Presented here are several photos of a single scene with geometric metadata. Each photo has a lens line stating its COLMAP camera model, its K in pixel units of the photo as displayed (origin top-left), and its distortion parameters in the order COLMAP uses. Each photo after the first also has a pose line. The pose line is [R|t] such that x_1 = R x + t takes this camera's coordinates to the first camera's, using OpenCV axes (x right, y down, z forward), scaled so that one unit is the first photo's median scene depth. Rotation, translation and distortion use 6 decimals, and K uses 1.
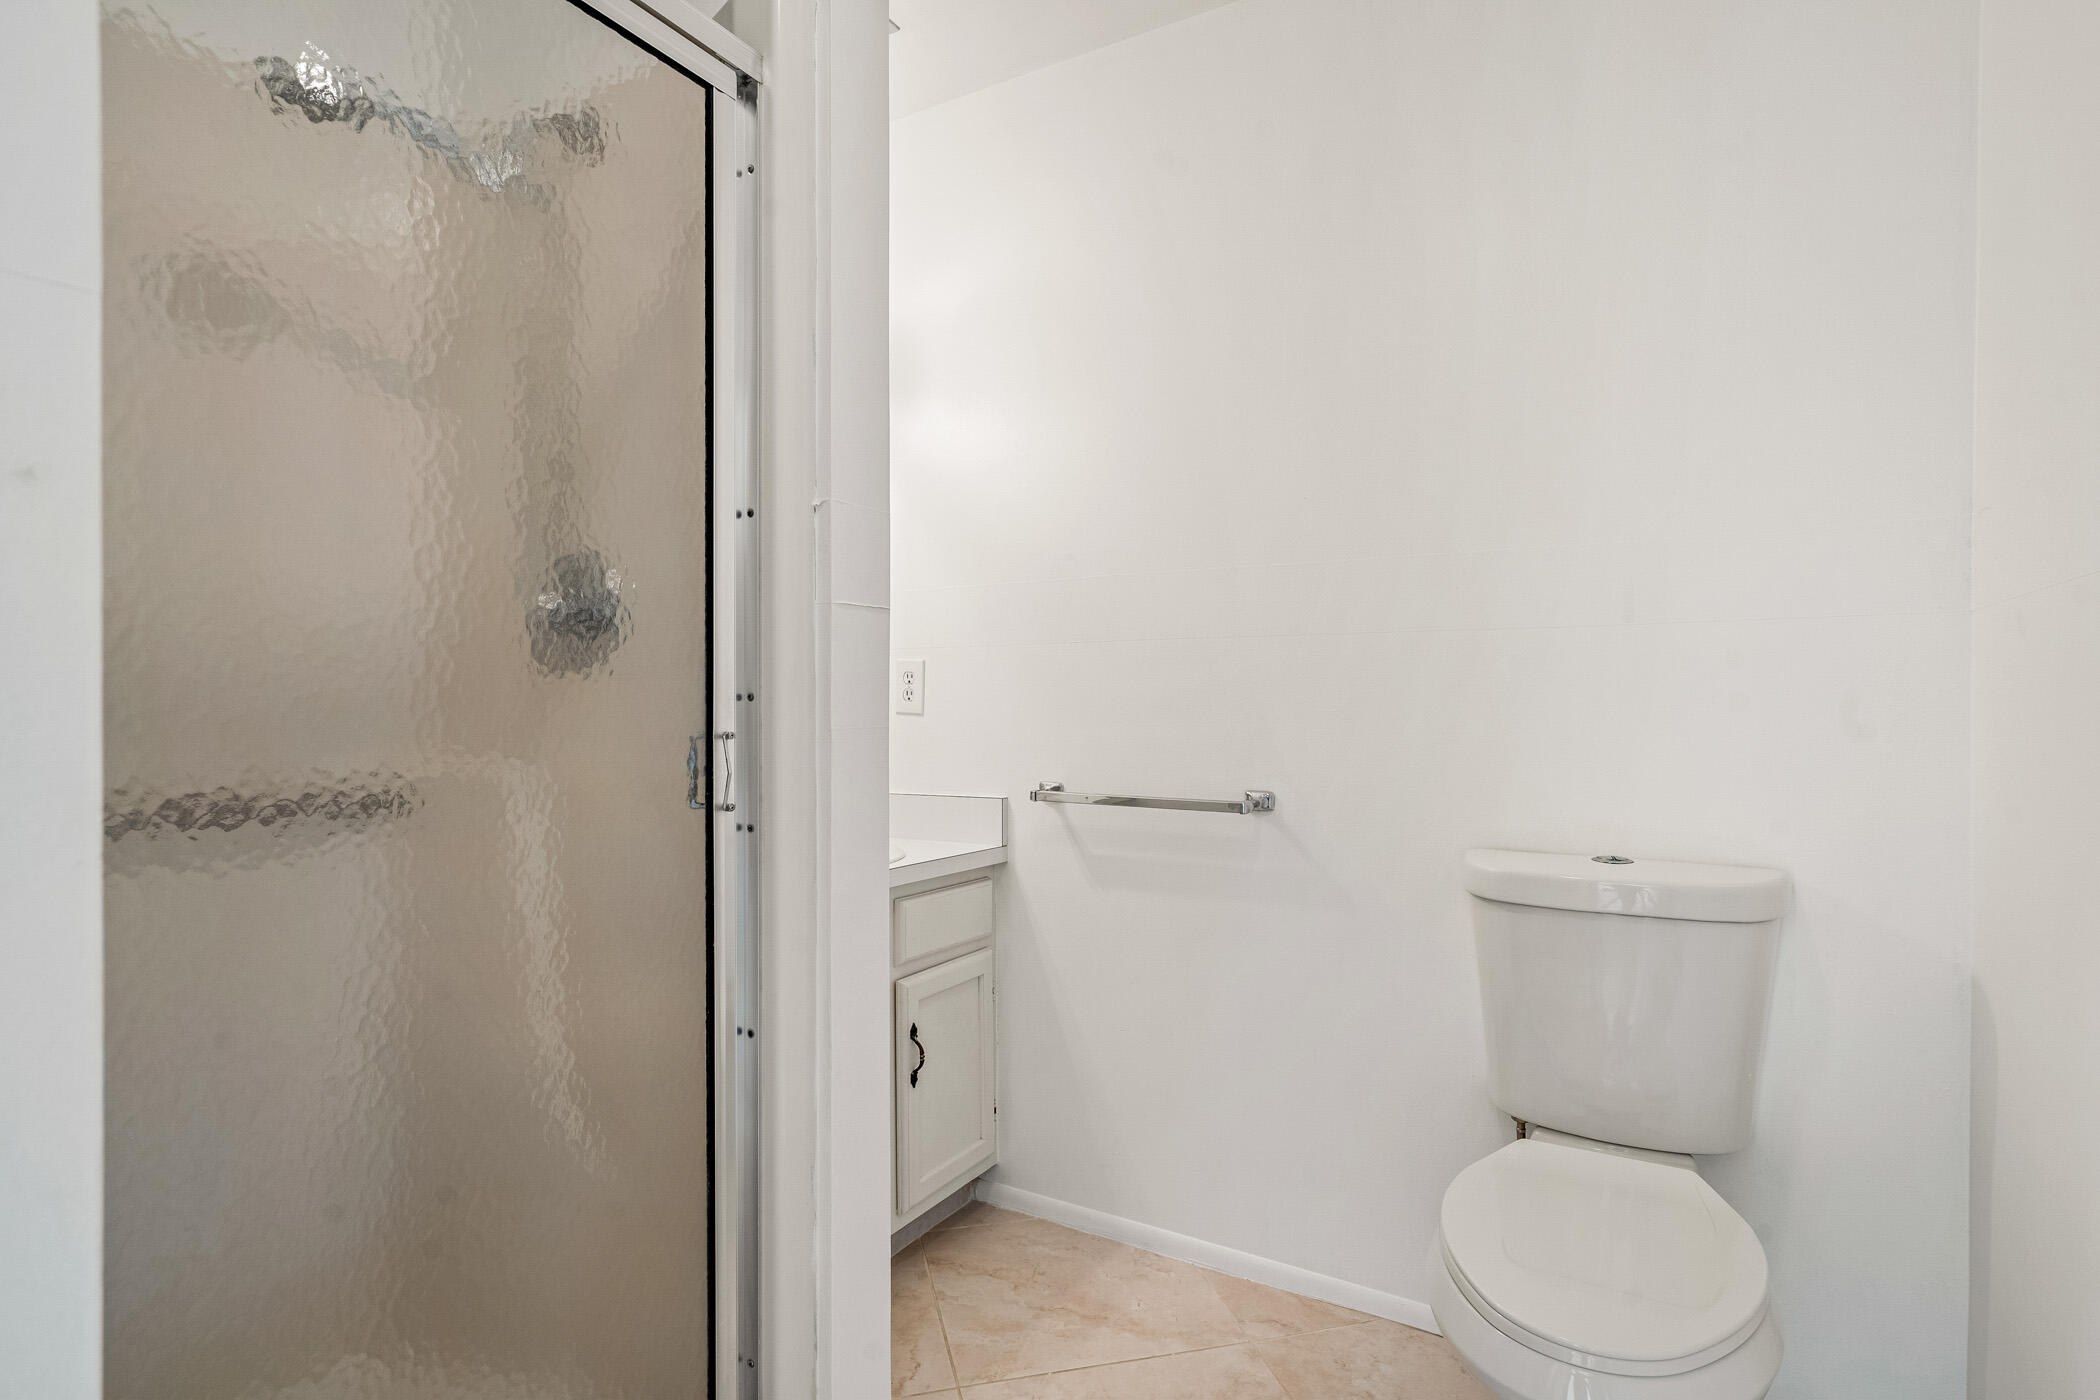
lens RADIAL K [[1055.4, 0, 1051.4], [0, 1055.4, 700.6], [0, 0, 1]] dist [0.003562, 0.000689]
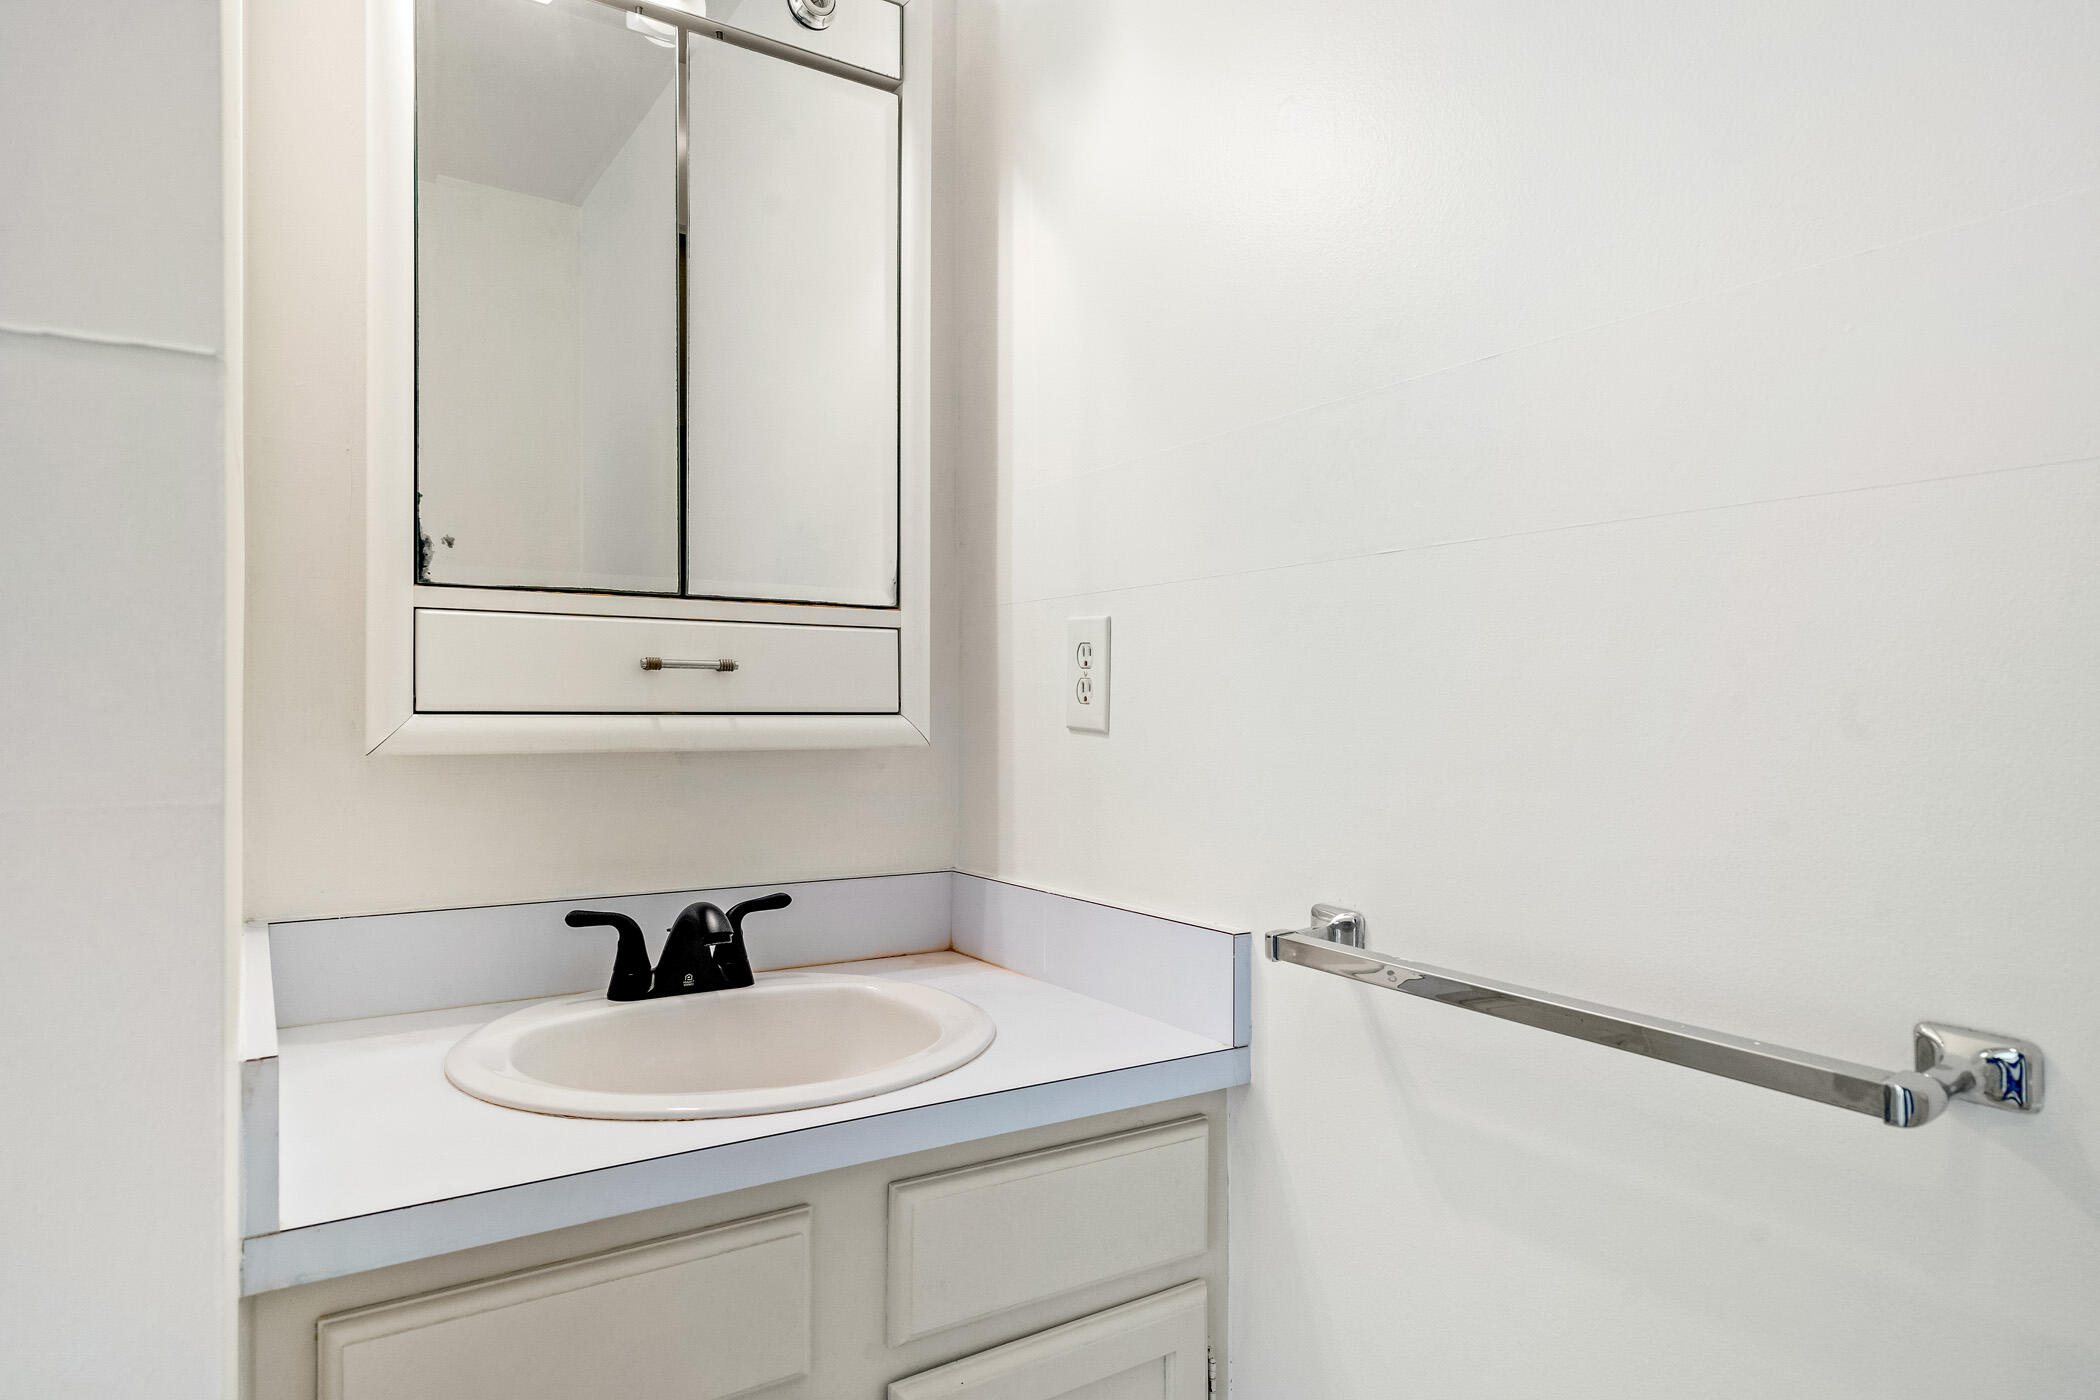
lens RADIAL K [[1245.1, 0, 1046.7], [0, 1245.1, 707.9], [0, 0, 1]] dist [-0.002141, 0.000630]
pose [[0.894540, 0.008194, -0.446913, 0.109053], [-0.003282, 0.999925, 0.011765, -0.004529], [0.446976, -0.009057, 0.894500, 0.524938]]
